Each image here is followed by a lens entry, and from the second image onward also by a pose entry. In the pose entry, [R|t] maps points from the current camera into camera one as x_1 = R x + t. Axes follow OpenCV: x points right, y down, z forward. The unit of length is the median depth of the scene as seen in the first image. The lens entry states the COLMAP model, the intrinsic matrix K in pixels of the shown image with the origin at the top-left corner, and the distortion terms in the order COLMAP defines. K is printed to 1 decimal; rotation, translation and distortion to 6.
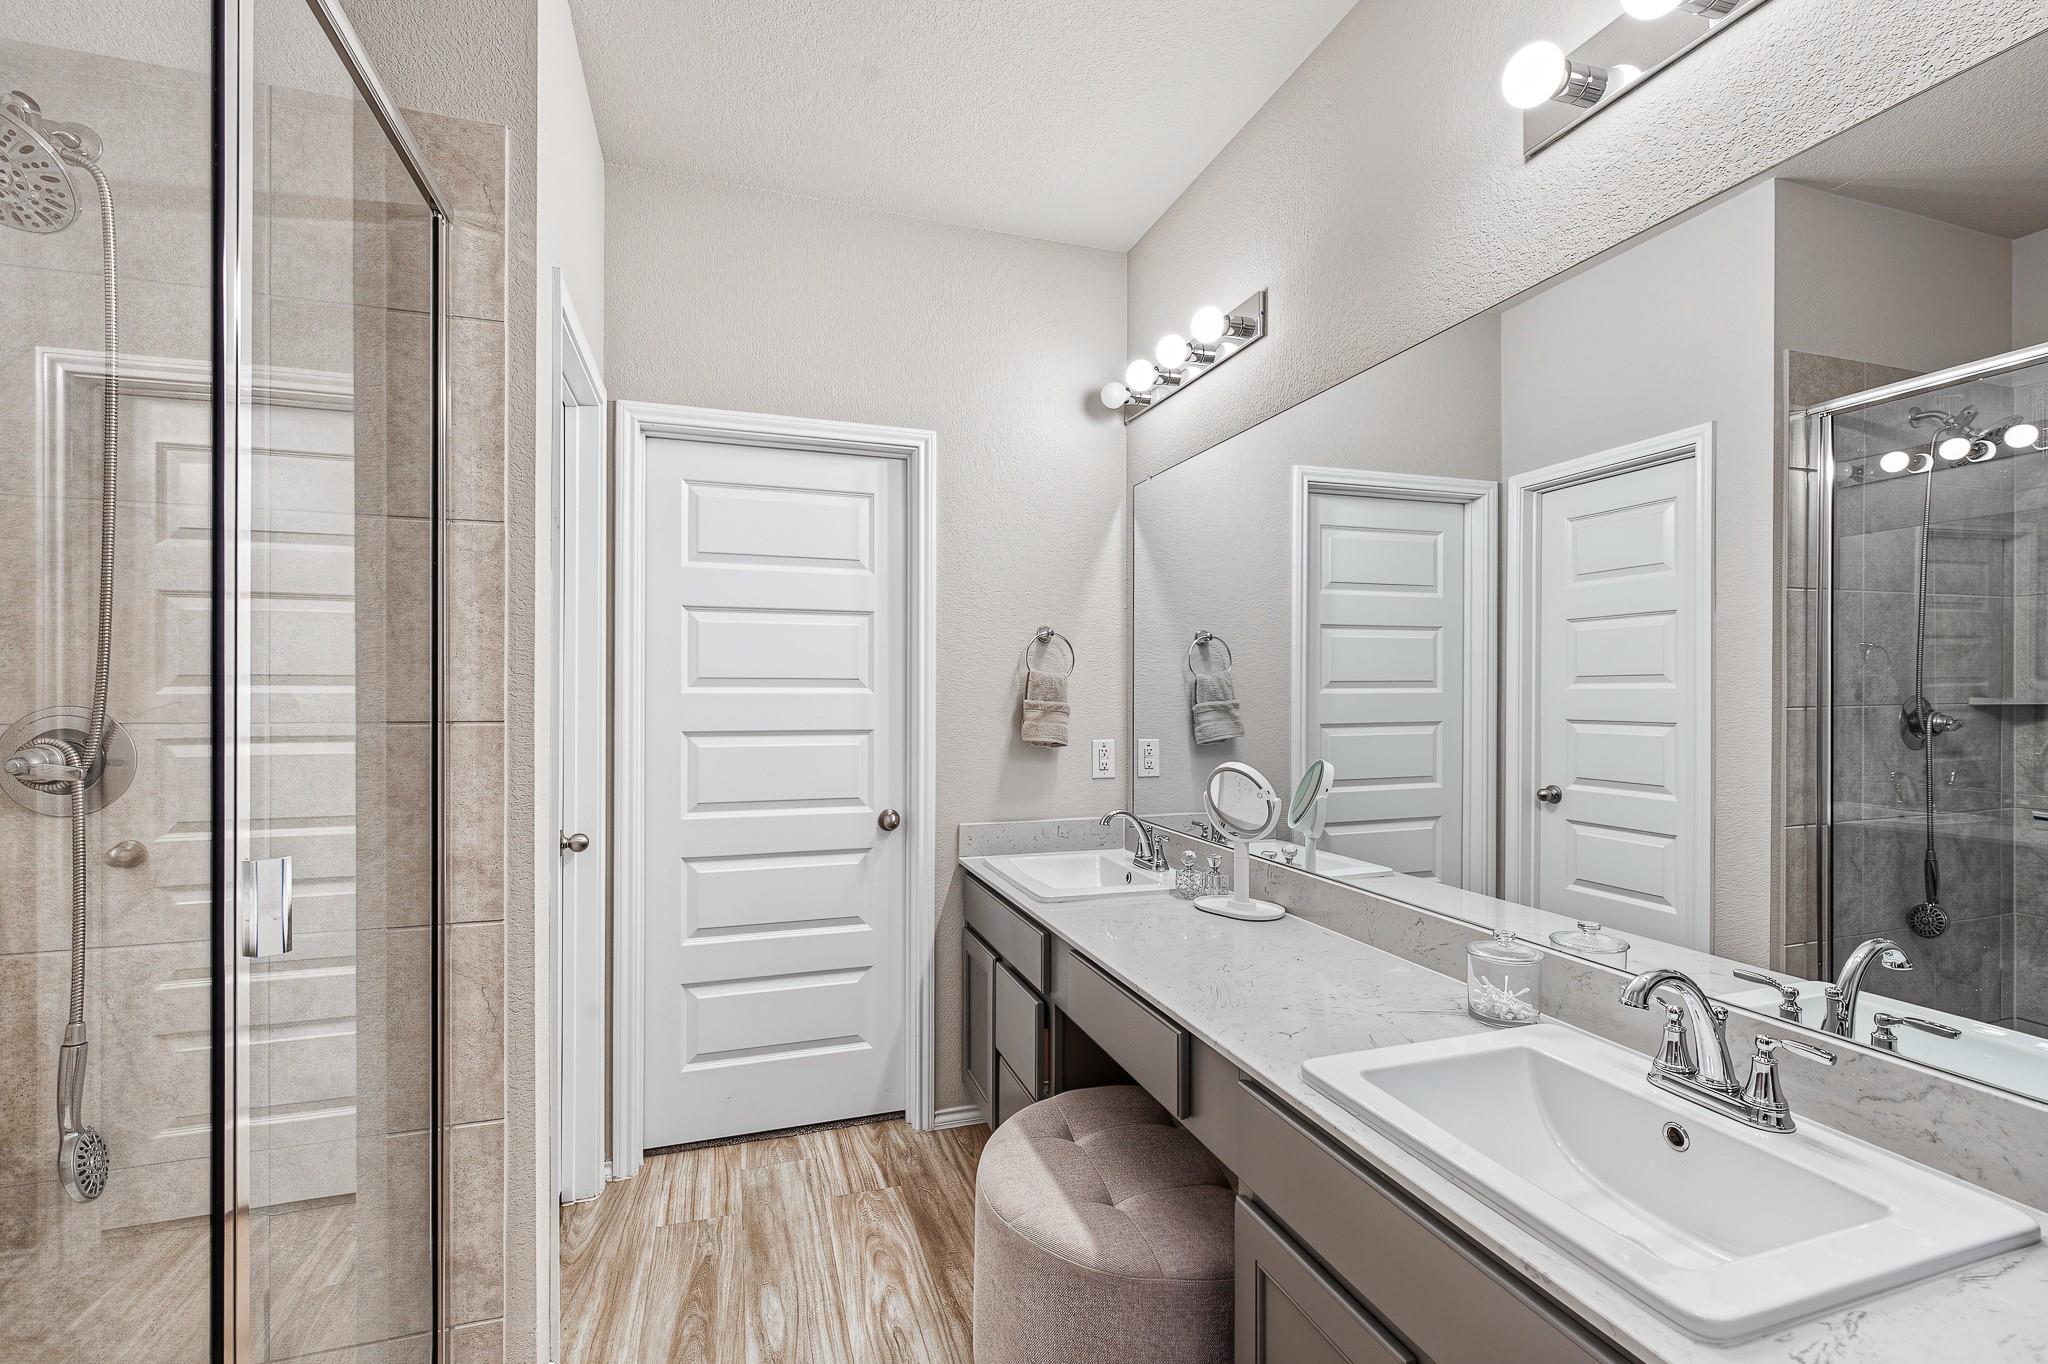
lens RADIAL K [[886.5, 0, 1021.9], [0, 886.5, 690.1], [0, 0, 1]] dist [0.000467, 0.000098]
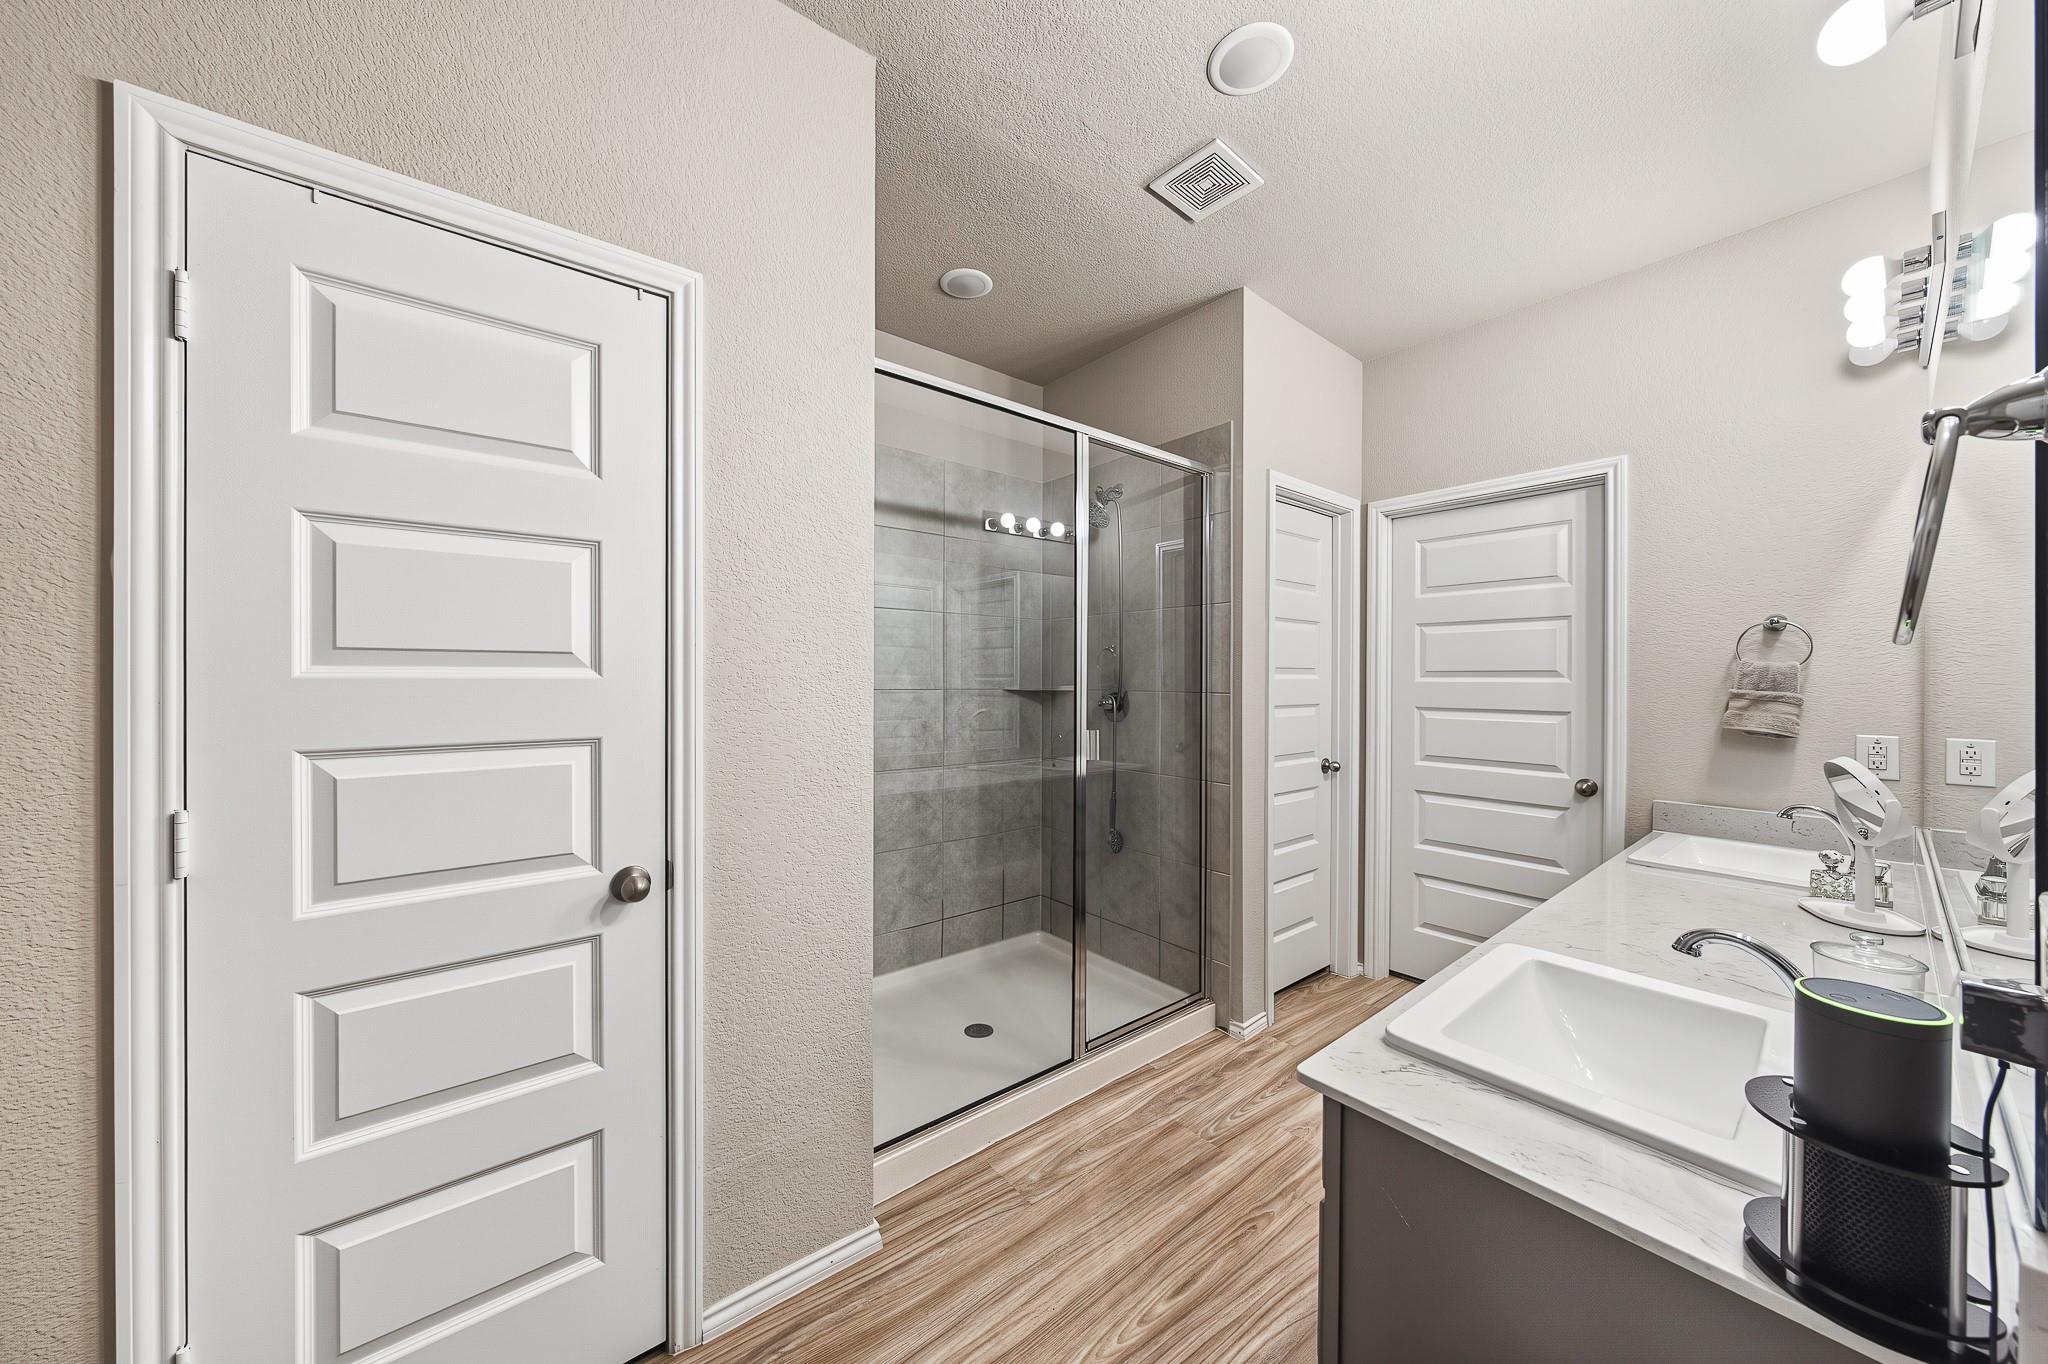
lens RADIAL K [[704.5, 0, 1024.0], [0, 704.5, 682.0], [0, 0, 1]] dist [-0.001062, -0.000132]
pose [[0.344746, 0.004551, -0.938685, 0.489892], [-0.005135, 0.999982, 0.002962, 0.003997], [0.938682, 0.003799, 0.344763, -0.044959]]
